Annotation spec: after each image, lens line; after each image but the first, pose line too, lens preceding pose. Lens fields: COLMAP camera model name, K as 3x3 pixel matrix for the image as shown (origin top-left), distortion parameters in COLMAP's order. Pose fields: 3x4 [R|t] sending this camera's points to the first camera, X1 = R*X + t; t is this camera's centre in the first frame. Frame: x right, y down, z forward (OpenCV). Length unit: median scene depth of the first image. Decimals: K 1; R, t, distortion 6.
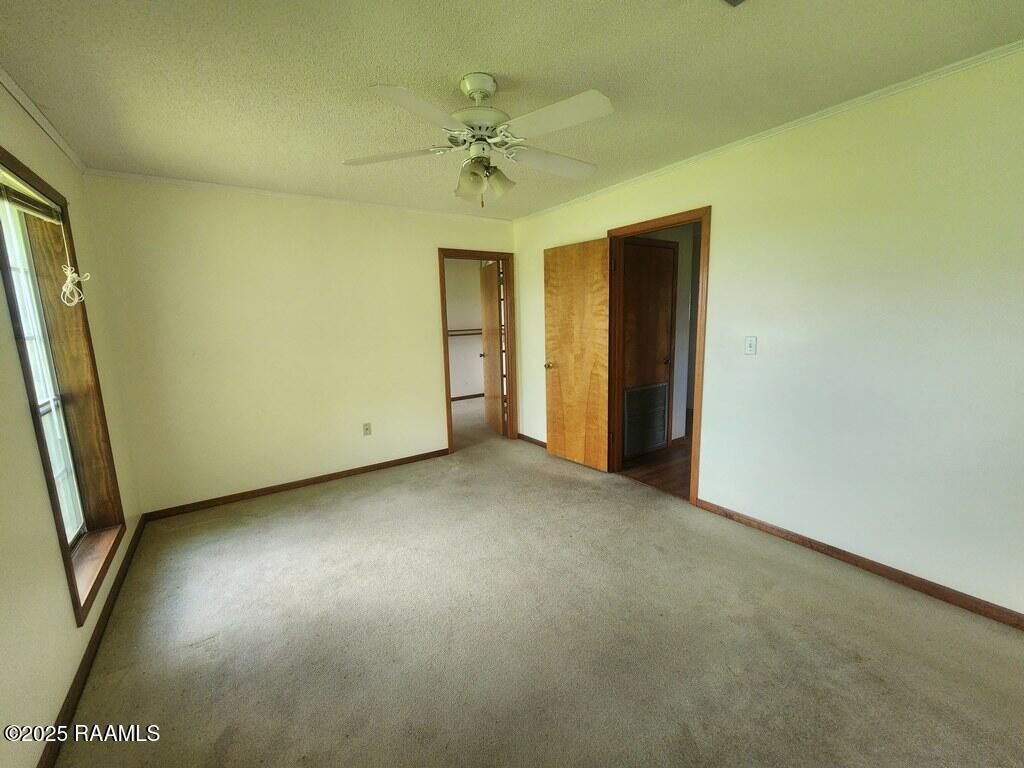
lens RADIAL K [[427.7, 0, 508.9], [0, 427.7, 382.1], [0, 0, 1]] dist [0.003575, 0.000483]
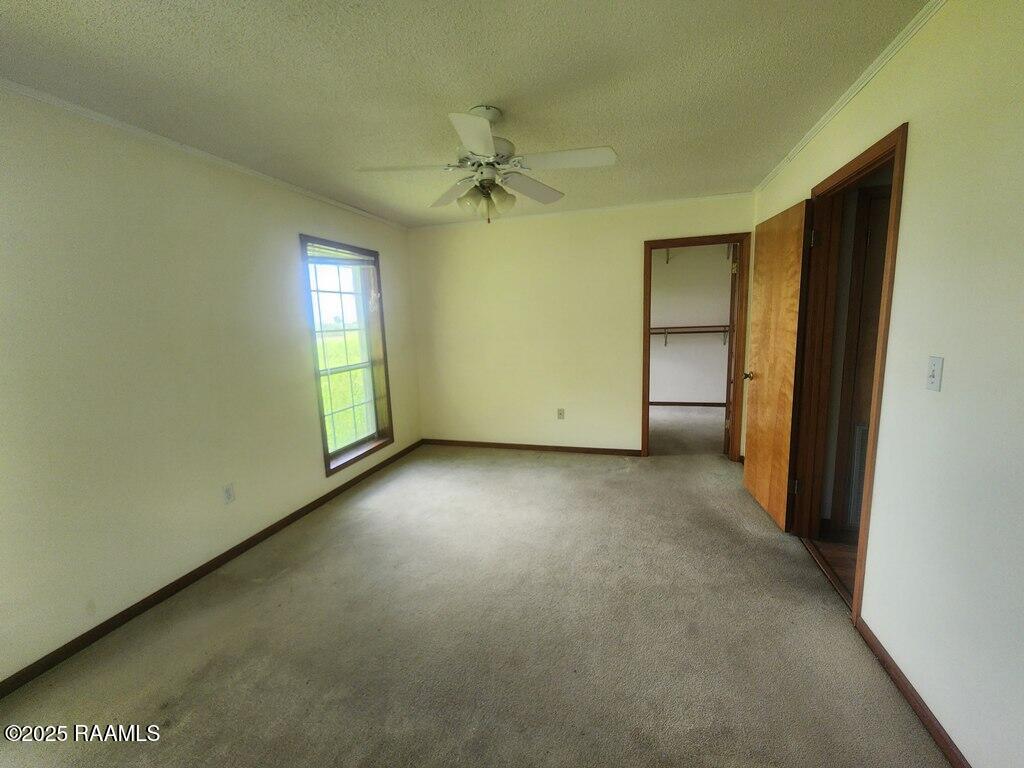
lens RADIAL K [[427.7, 0, 506.7], [0, 427.7, 386.5], [0, 0, 1]] dist [0.003575, 0.000483]
pose [[0.625710, 0.126992, -0.769649, 0.482657], [-0.100071, 0.991575, 0.082254, -0.044904], [0.773610, 0.025552, 0.633147, 0.188672]]
